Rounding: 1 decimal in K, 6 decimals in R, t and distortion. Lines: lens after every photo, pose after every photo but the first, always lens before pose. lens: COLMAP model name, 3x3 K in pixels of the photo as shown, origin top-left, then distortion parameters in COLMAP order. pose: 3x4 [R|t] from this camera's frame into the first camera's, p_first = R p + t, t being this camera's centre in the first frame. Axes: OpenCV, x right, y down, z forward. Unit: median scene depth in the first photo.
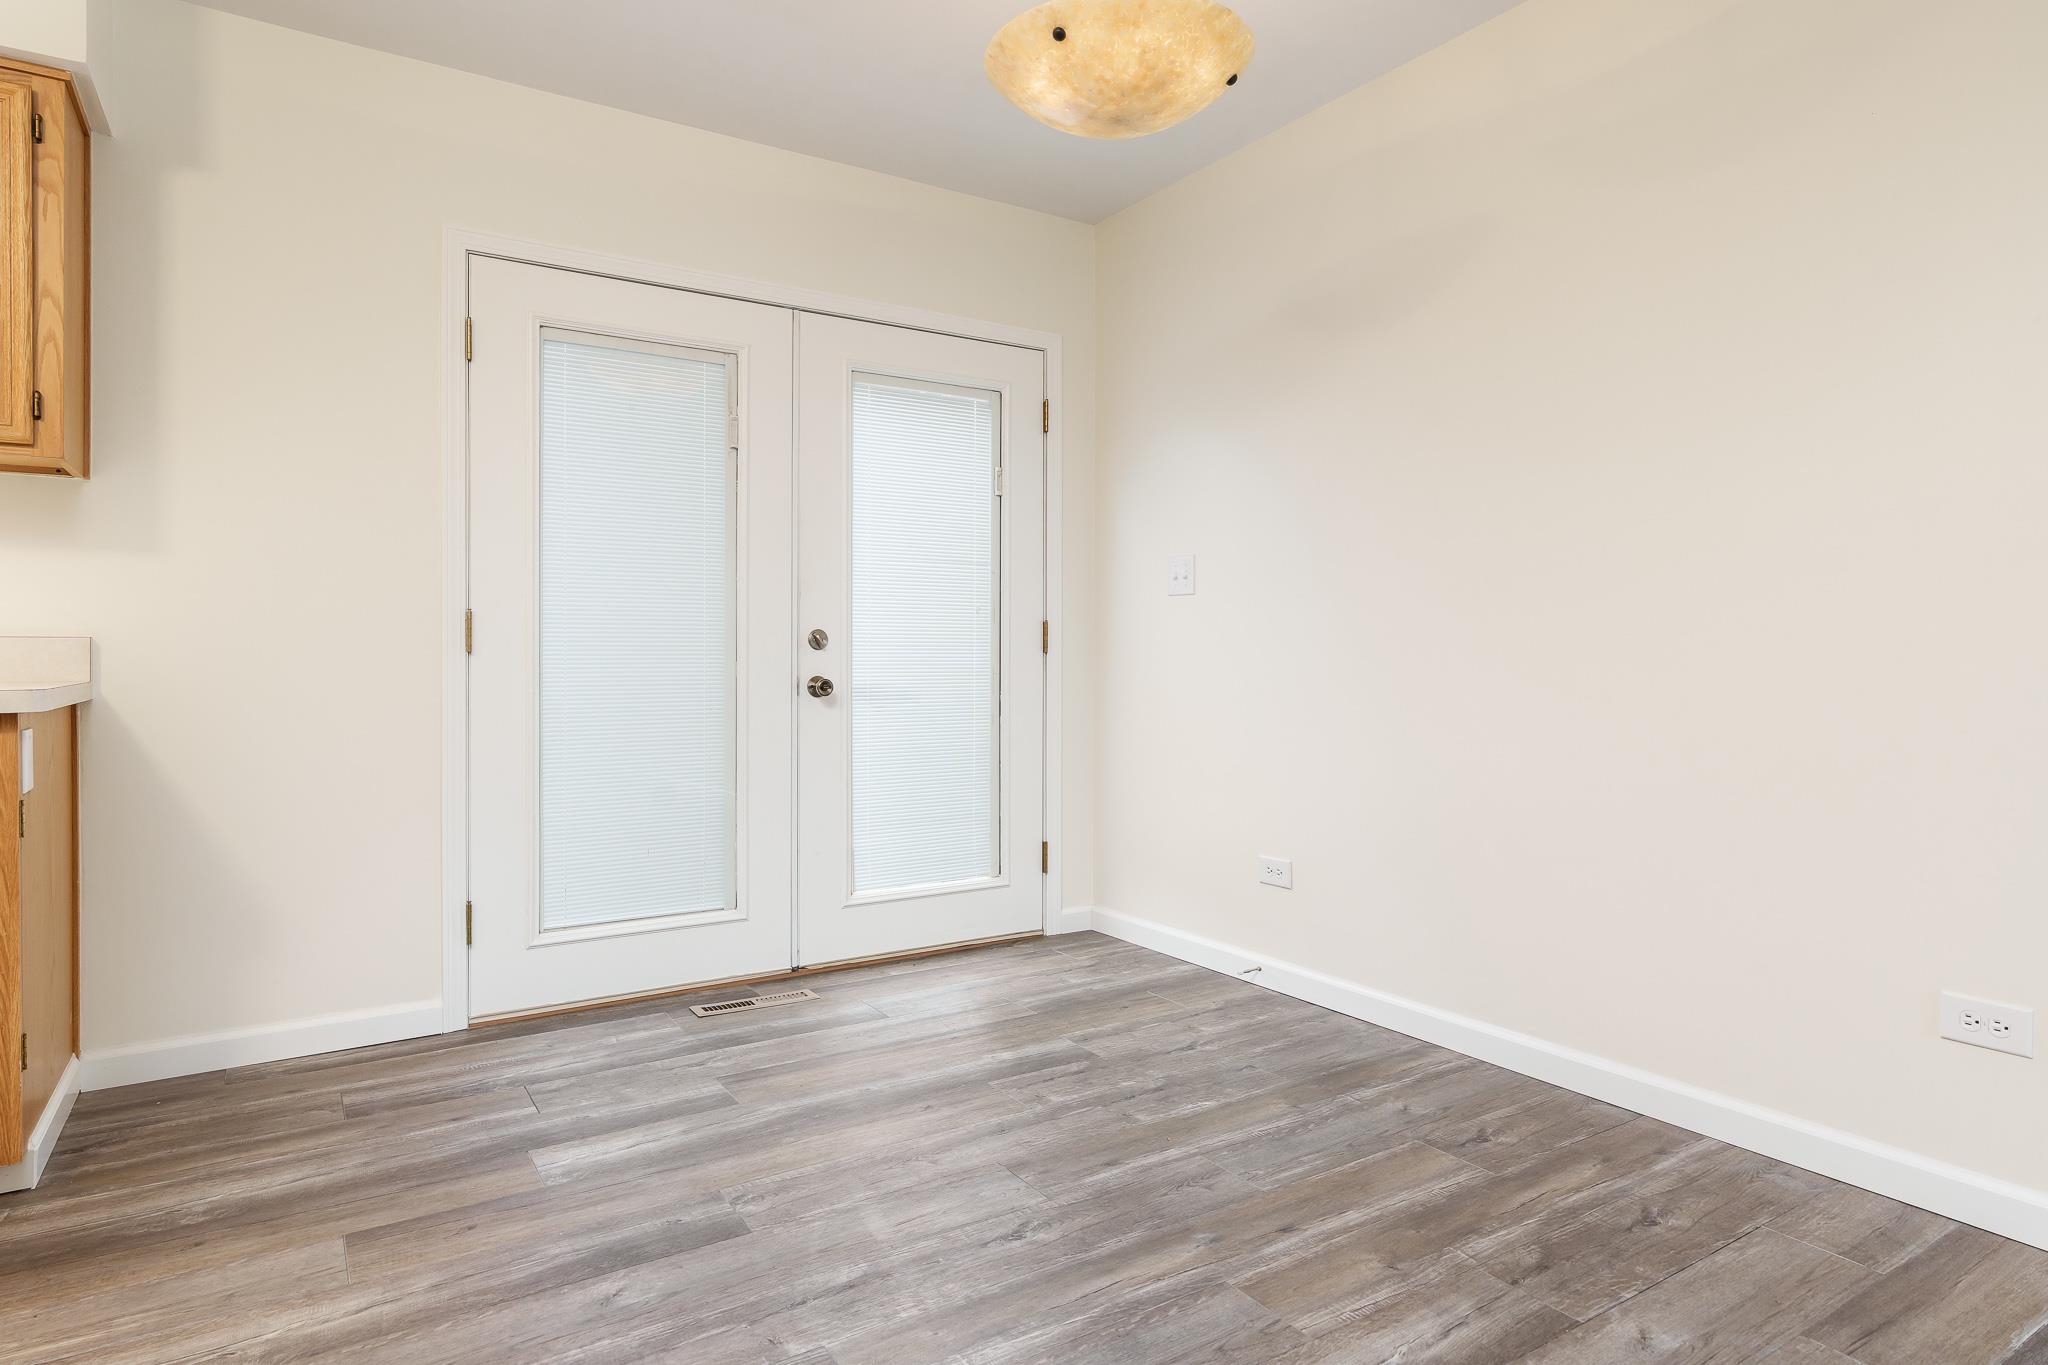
lens RADIAL K [[1189.1, 0, 1022.4], [0, 1189.1, 669.1], [0, 0, 1]] dist [-0.007470, 0.003068]
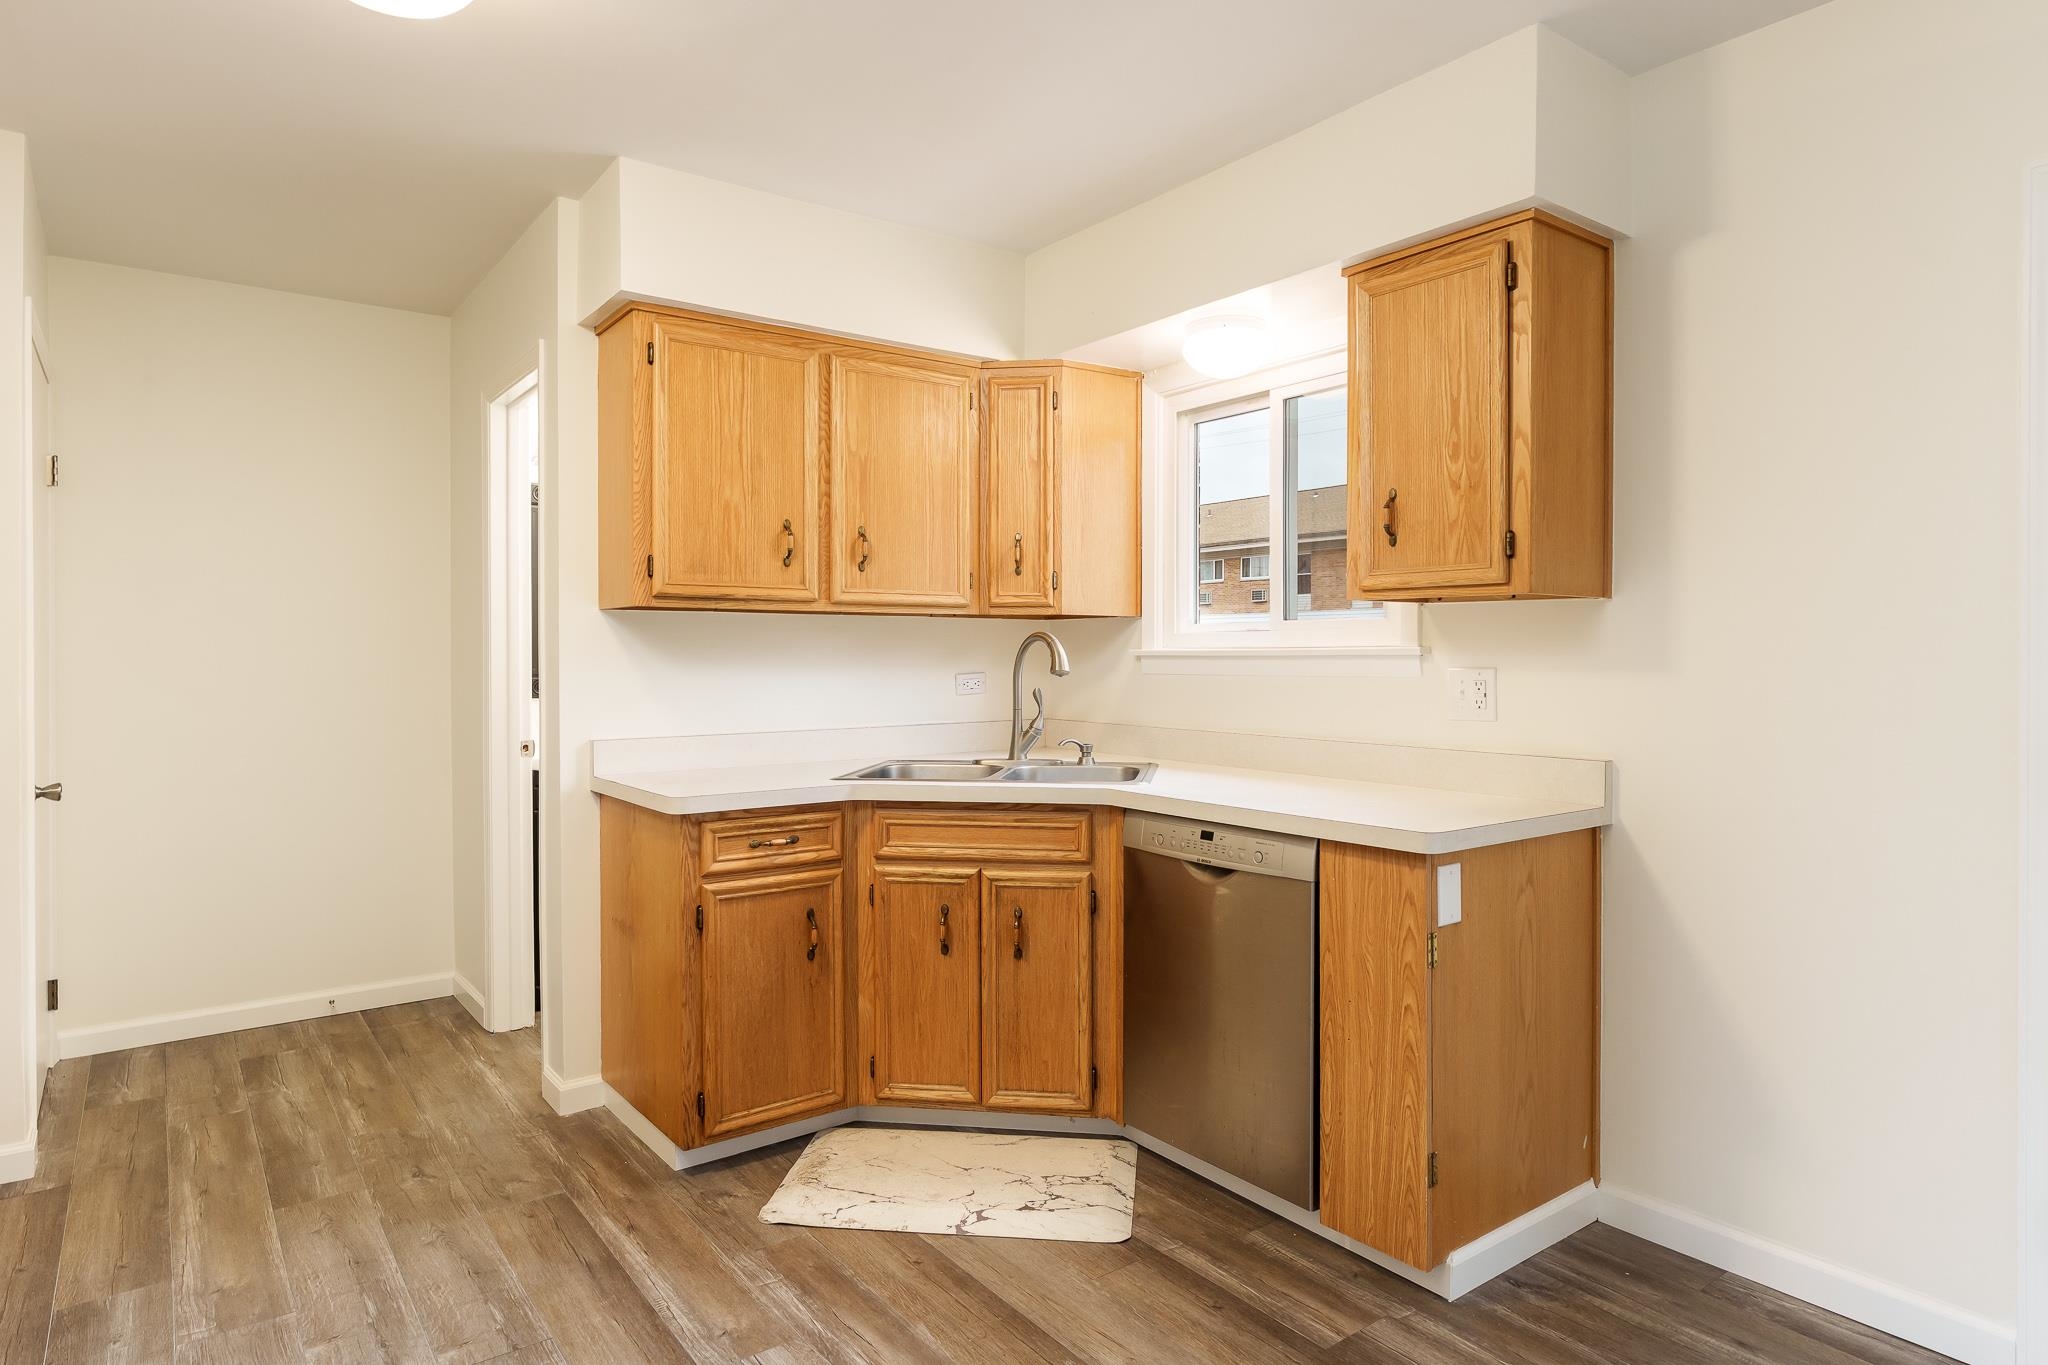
lens RADIAL K [[1189.1, 0, 1048.0], [0, 1189.1, 654.5], [0, 0, 1]] dist [-0.007470, 0.003068]
pose [[0.078916, 0.001062, -0.996881, 0.153935], [-0.011666, 0.999932, 0.000142, -0.109990], [0.996813, 0.011619, 0.078923, 0.467994]]
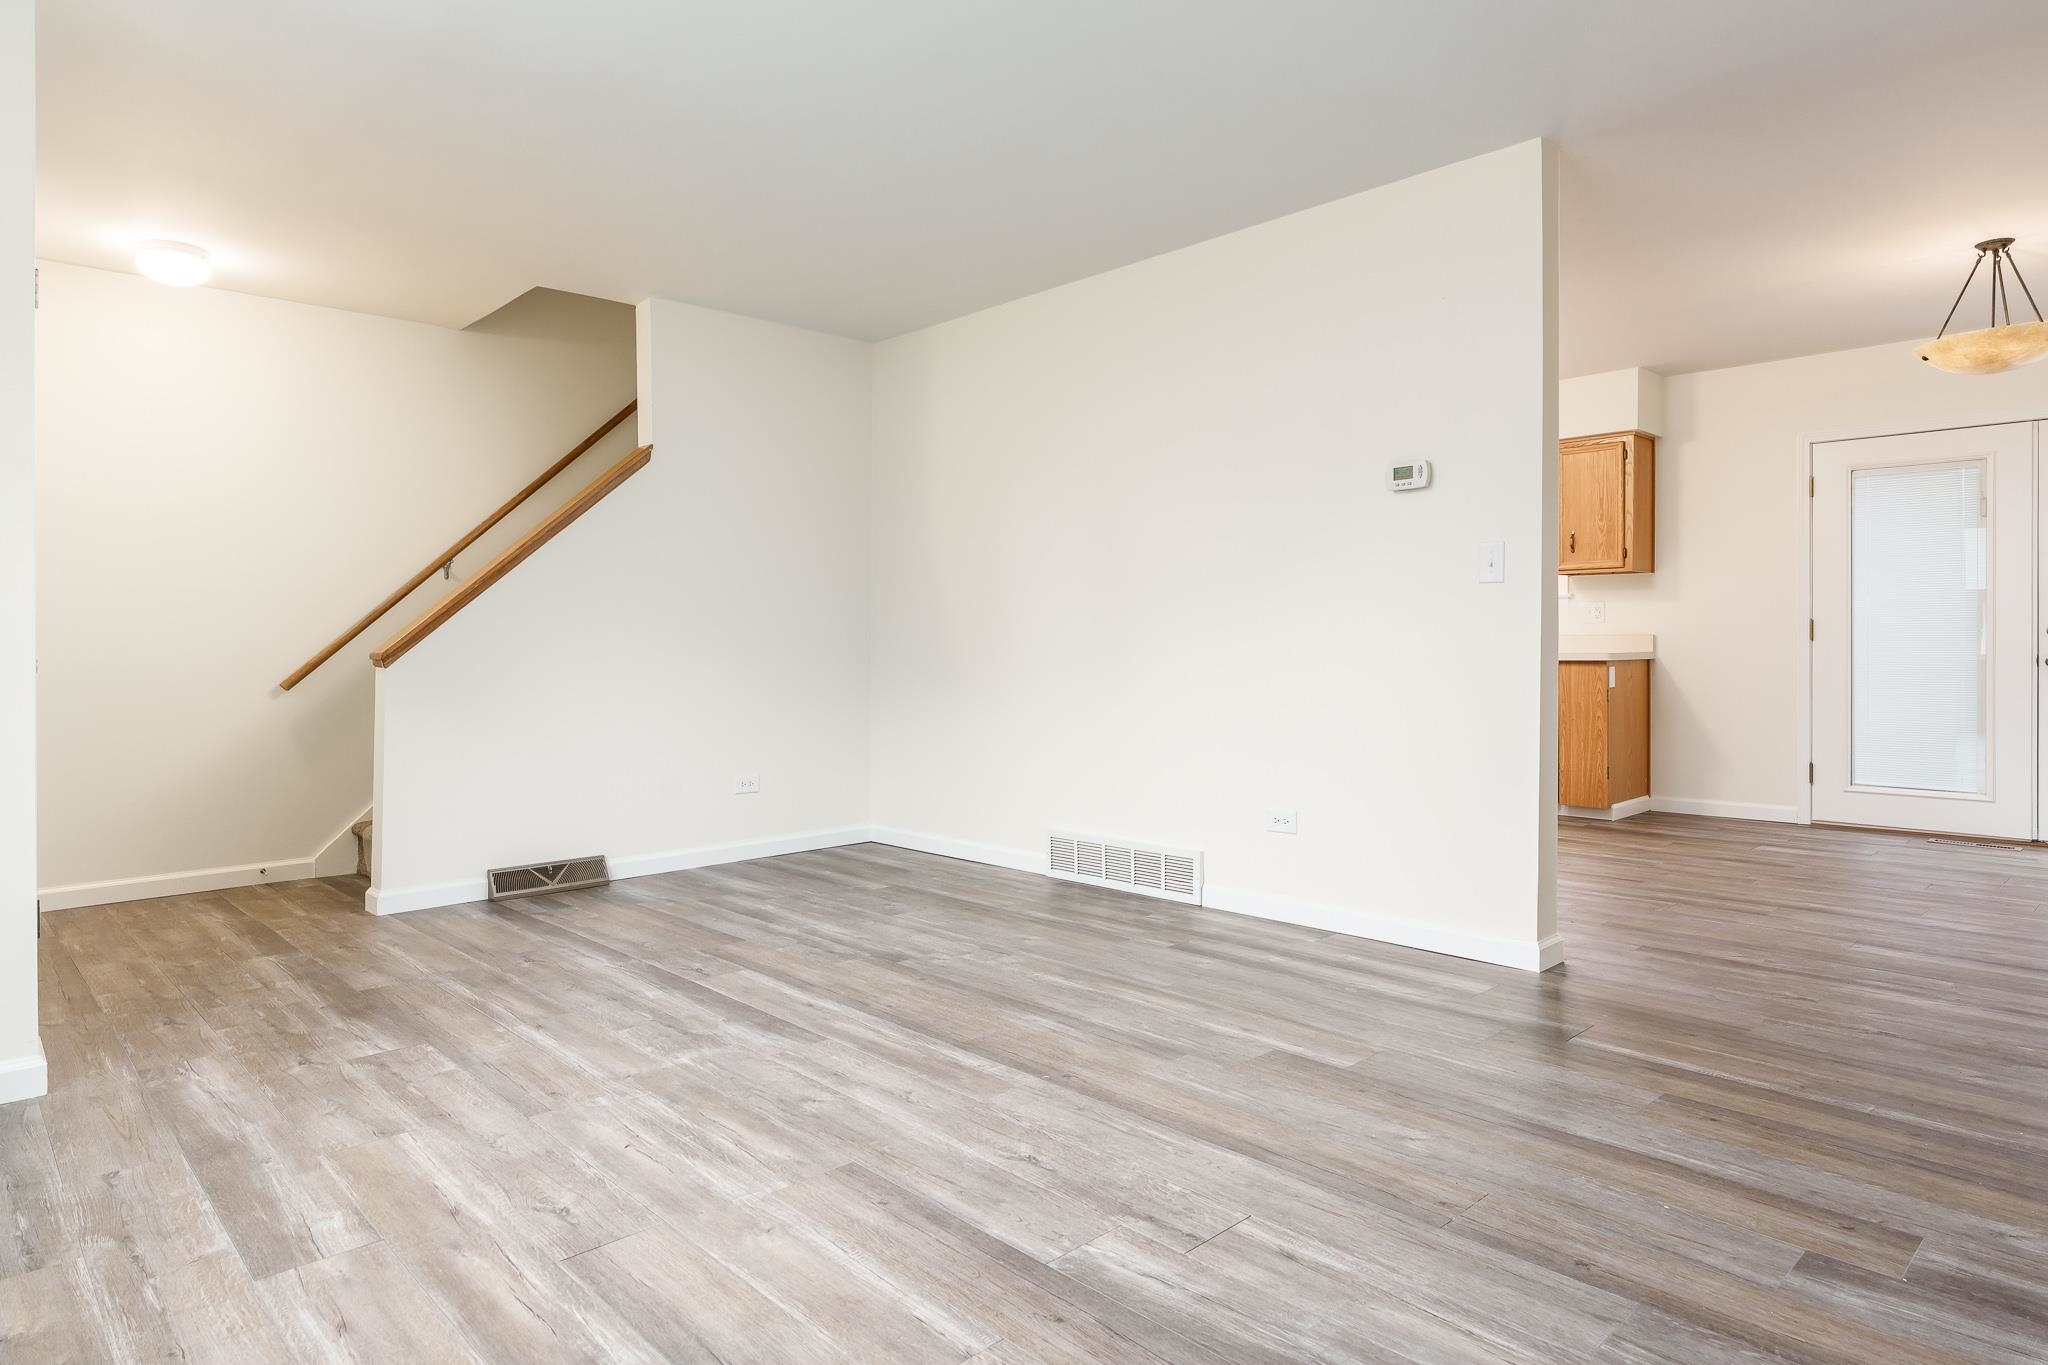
lens RADIAL K [[1189.1, 0, 1047.7], [0, 1189.1, 649.0], [0, 0, 1]] dist [-0.007470, 0.003068]
pose [[0.196479, 0.007330, -0.980481, 1.506901], [-0.006434, 0.999960, 0.006187, -0.002460], [0.980487, 0.005093, 0.196518, -0.811829]]
